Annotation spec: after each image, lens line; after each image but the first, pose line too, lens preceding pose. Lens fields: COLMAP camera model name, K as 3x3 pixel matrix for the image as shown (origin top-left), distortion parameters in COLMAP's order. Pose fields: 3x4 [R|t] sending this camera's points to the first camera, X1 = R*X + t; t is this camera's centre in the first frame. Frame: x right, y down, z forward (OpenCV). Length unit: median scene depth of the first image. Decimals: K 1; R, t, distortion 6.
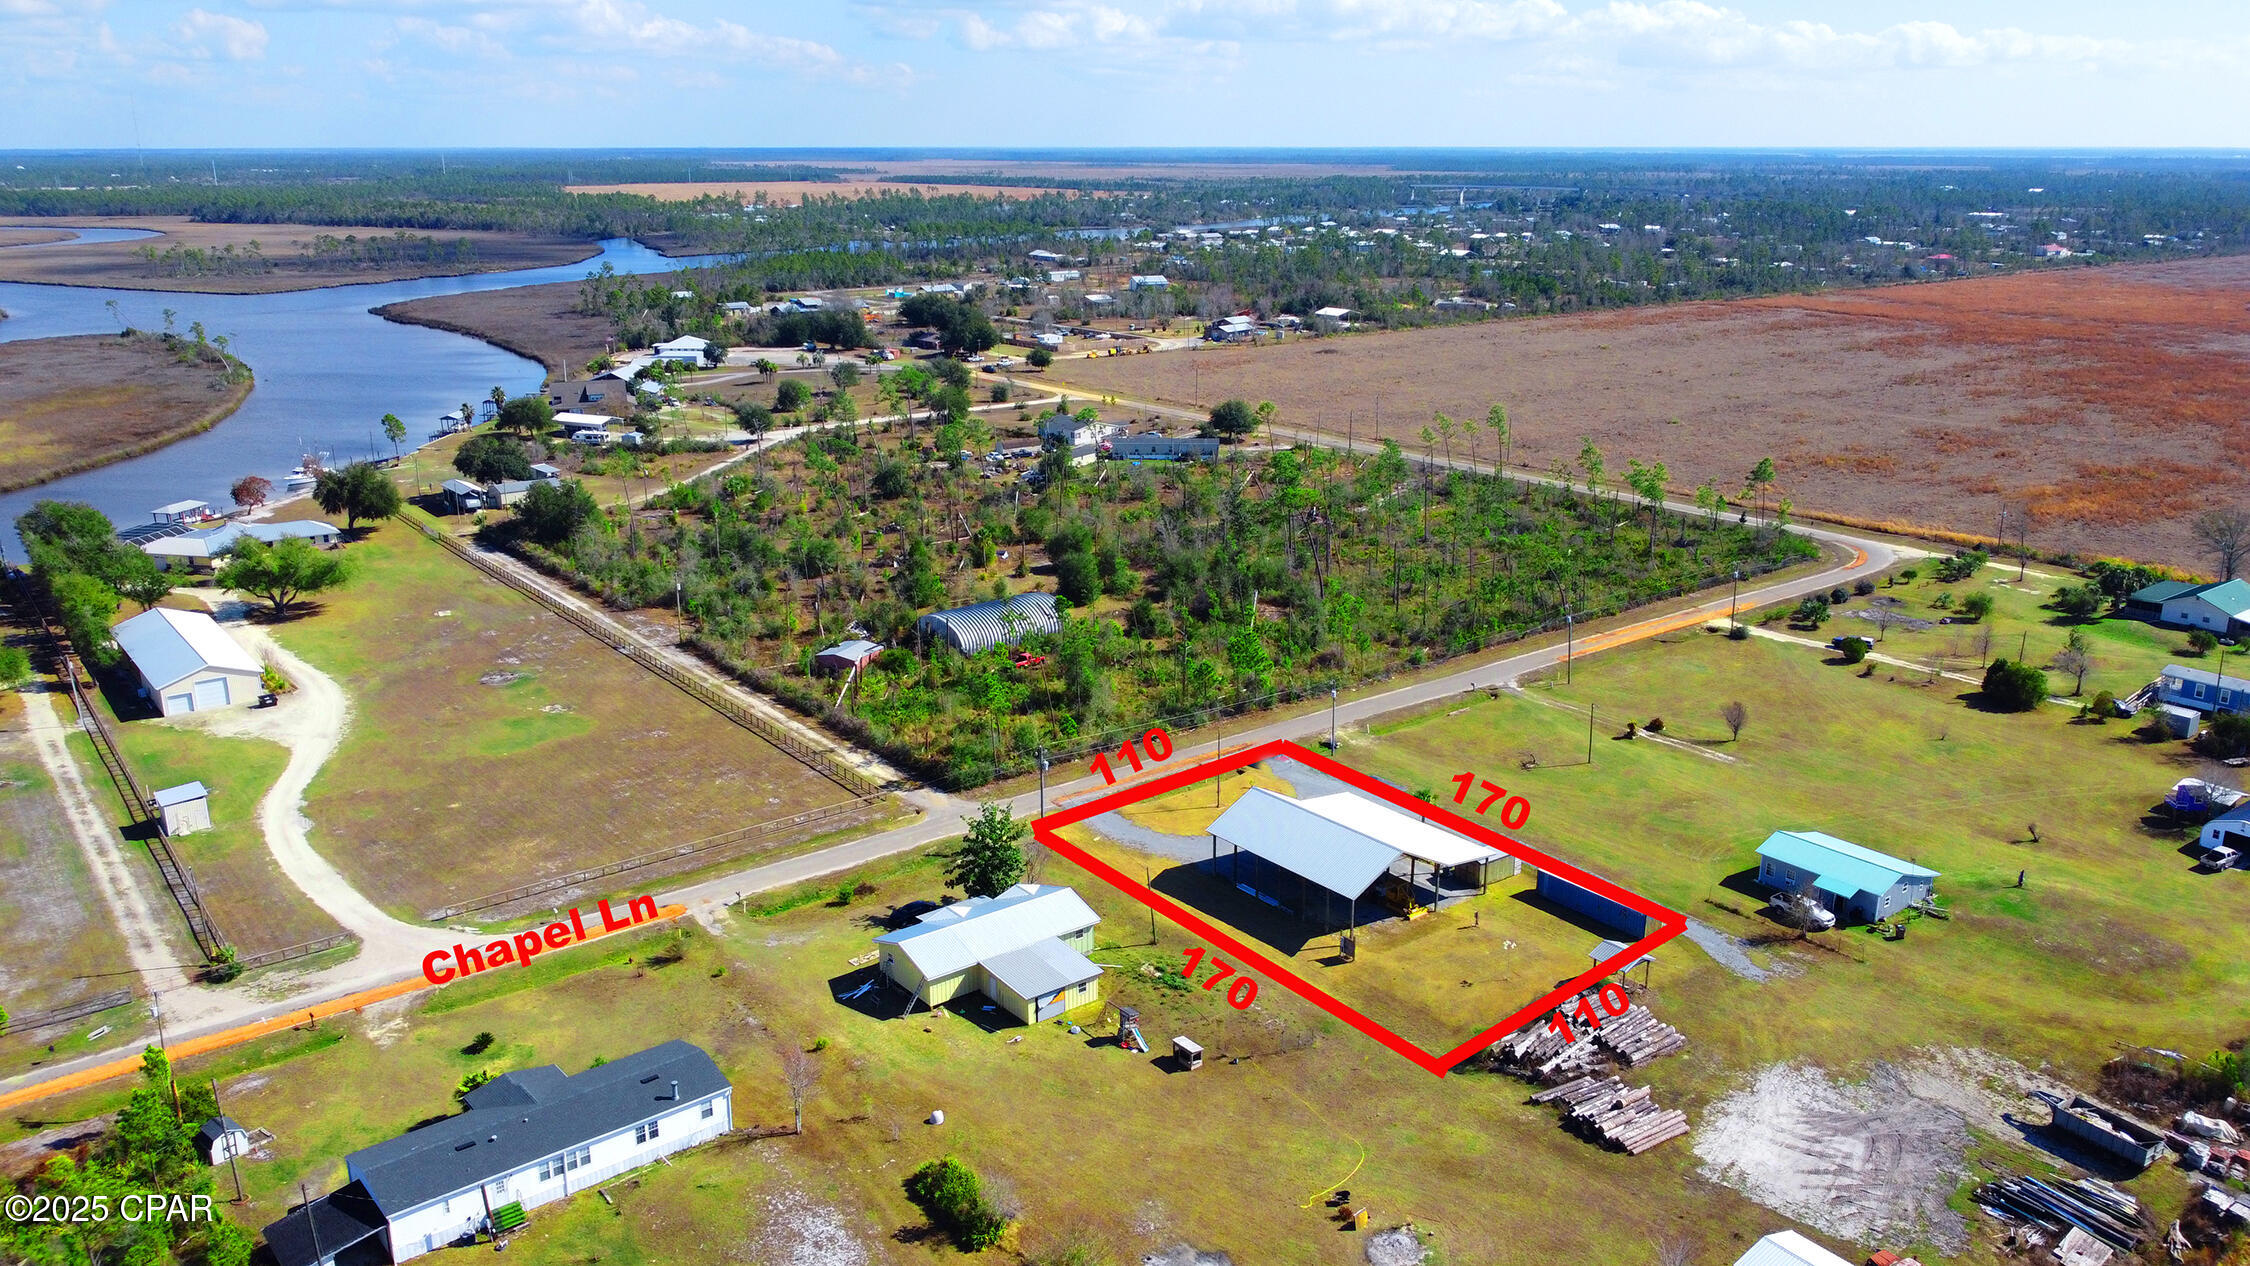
lens RADIAL K [[1702.5, 0, 1122.2], [0, 1702.5, 633.4], [0, 0, 1]] dist [0.004478, -0.008010]
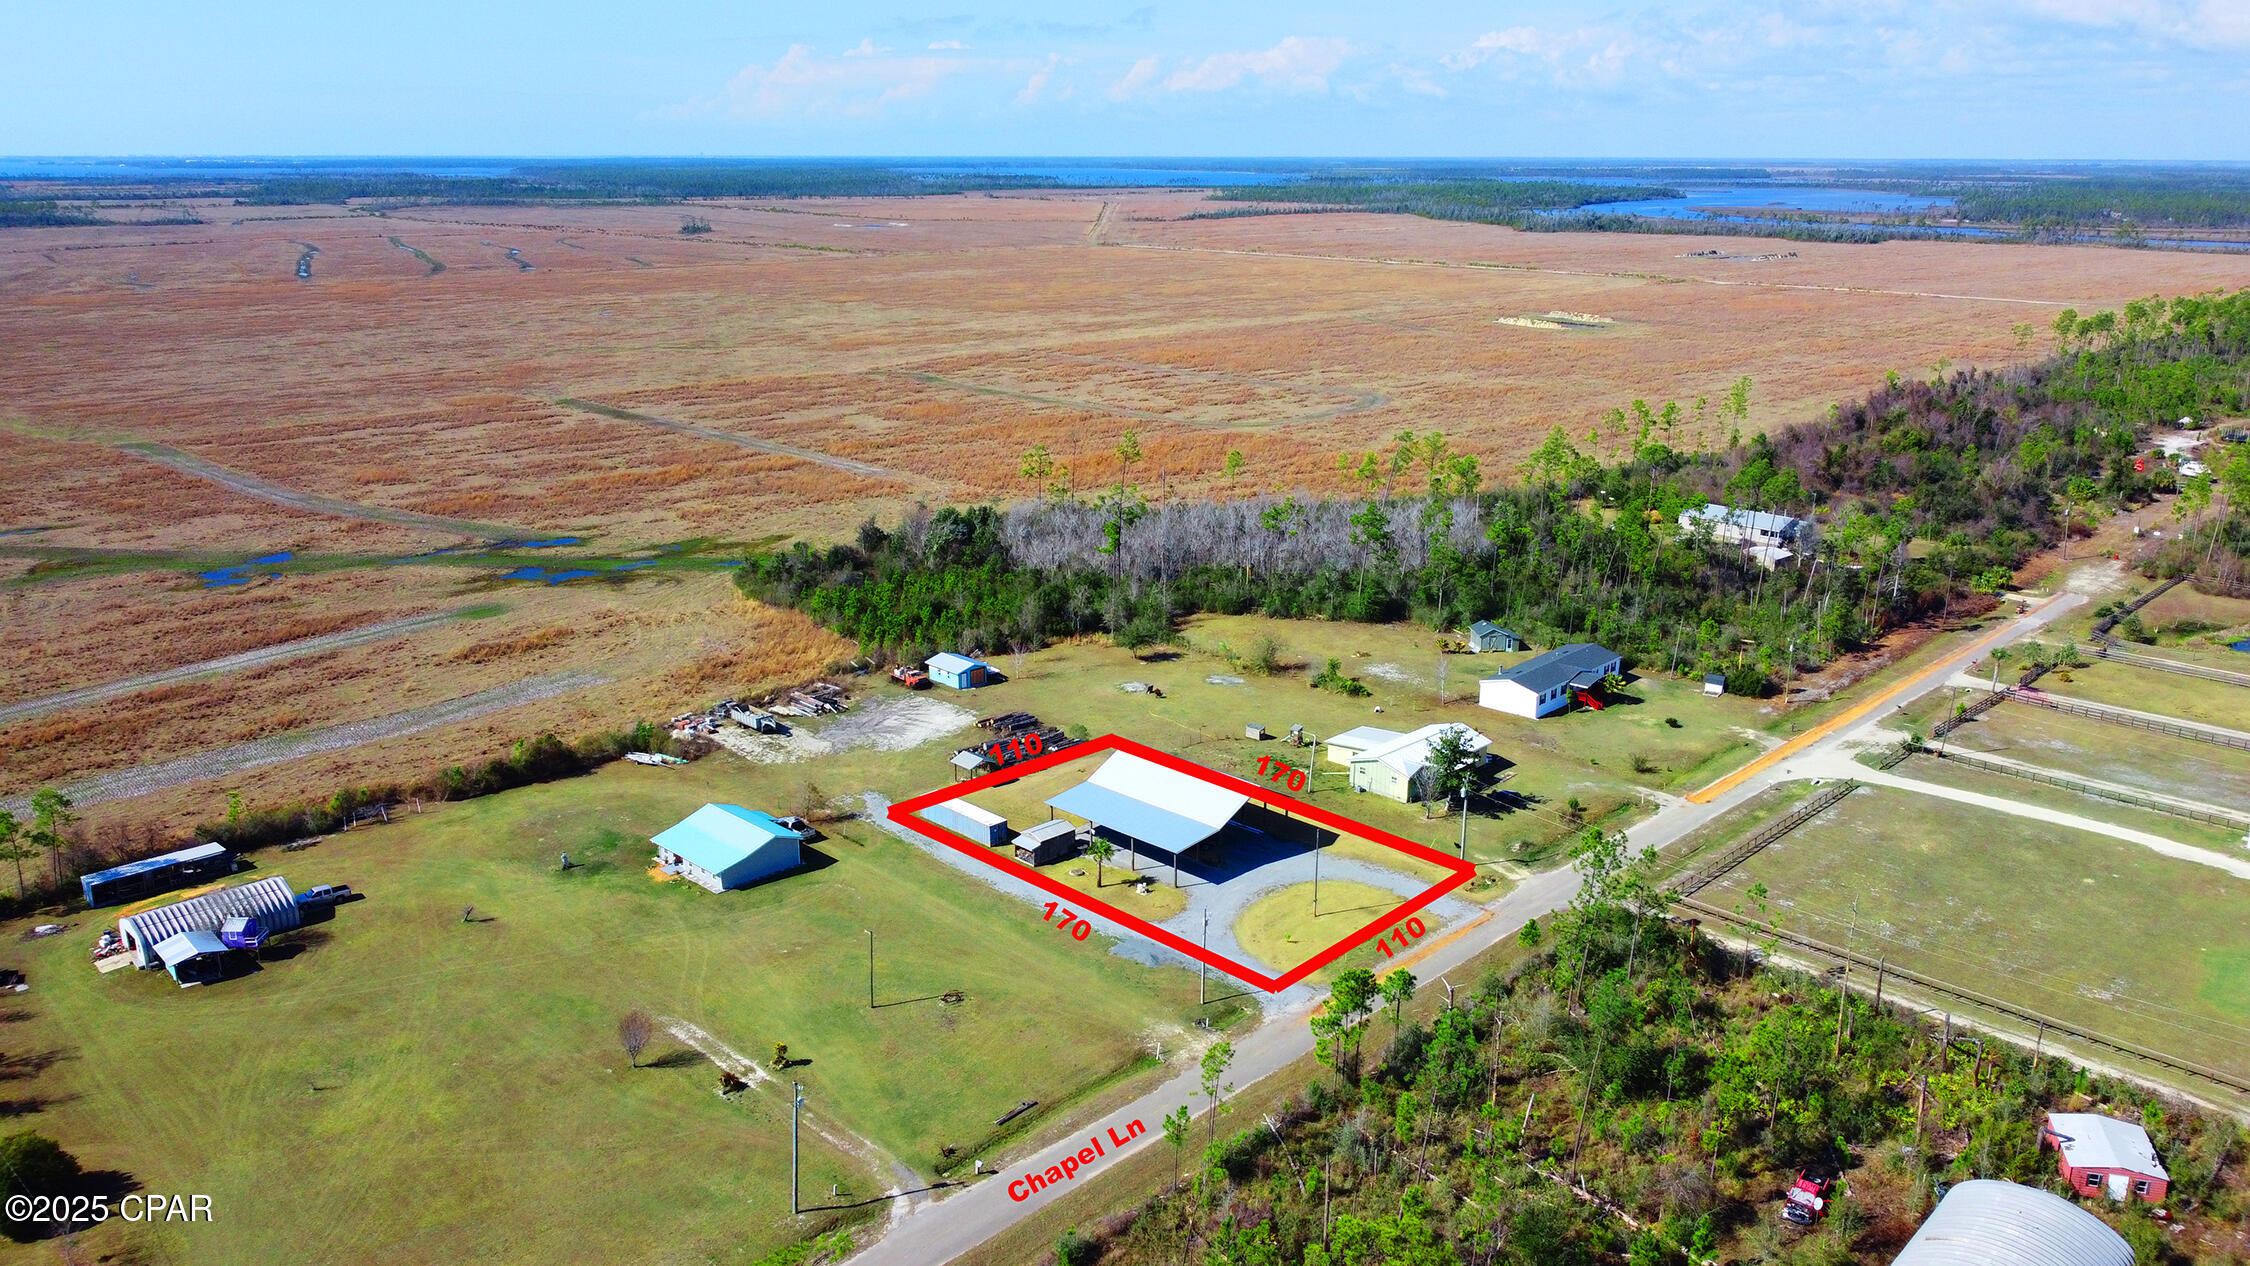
lens RADIAL K [[1702.5, 0, 1122.2], [0, 1702.5, 633.4], [0, 0, 1]] dist [0.004478, -0.008010]
pose [[-0.991099, 0.036020, -0.128159, 0.259342], [-0.037141, 0.849656, 0.526028, -0.485556], [0.127839, 0.526106, -0.840756, 1.603067]]
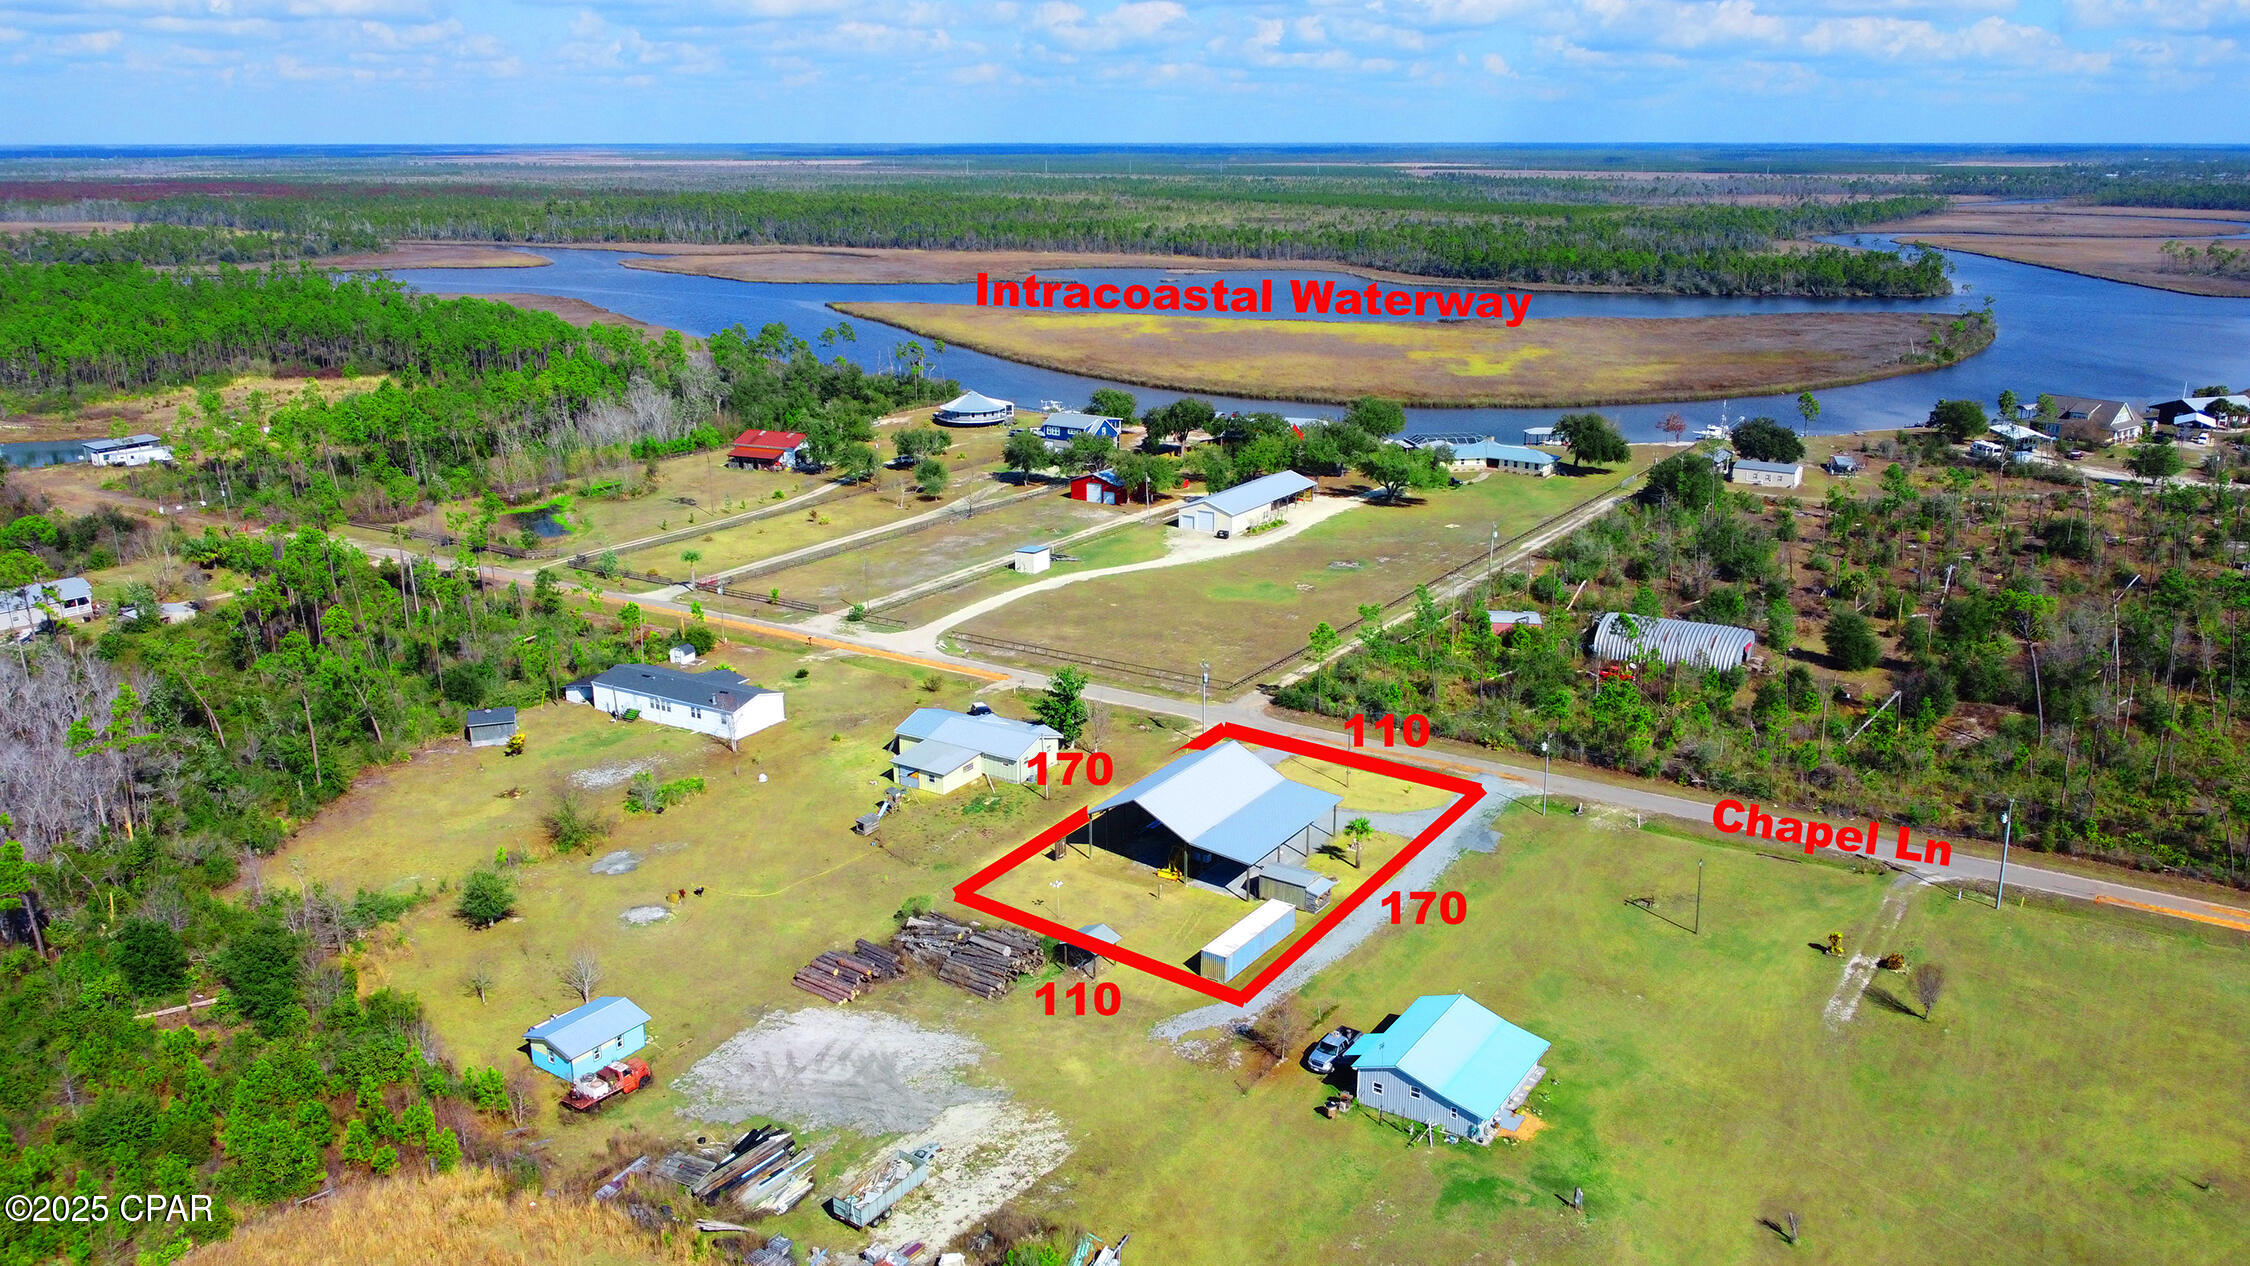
lens RADIAL K [[1702.5, 0, 1122.2], [0, 1702.5, 633.4], [0, 0, 1]] dist [0.004478, -0.008010]
pose [[0.336992, 0.264324, -0.903642, 0.878714], [-0.261200, 0.948355, 0.179994, -0.131034], [0.904550, 0.175375, 0.388629, 0.434929]]
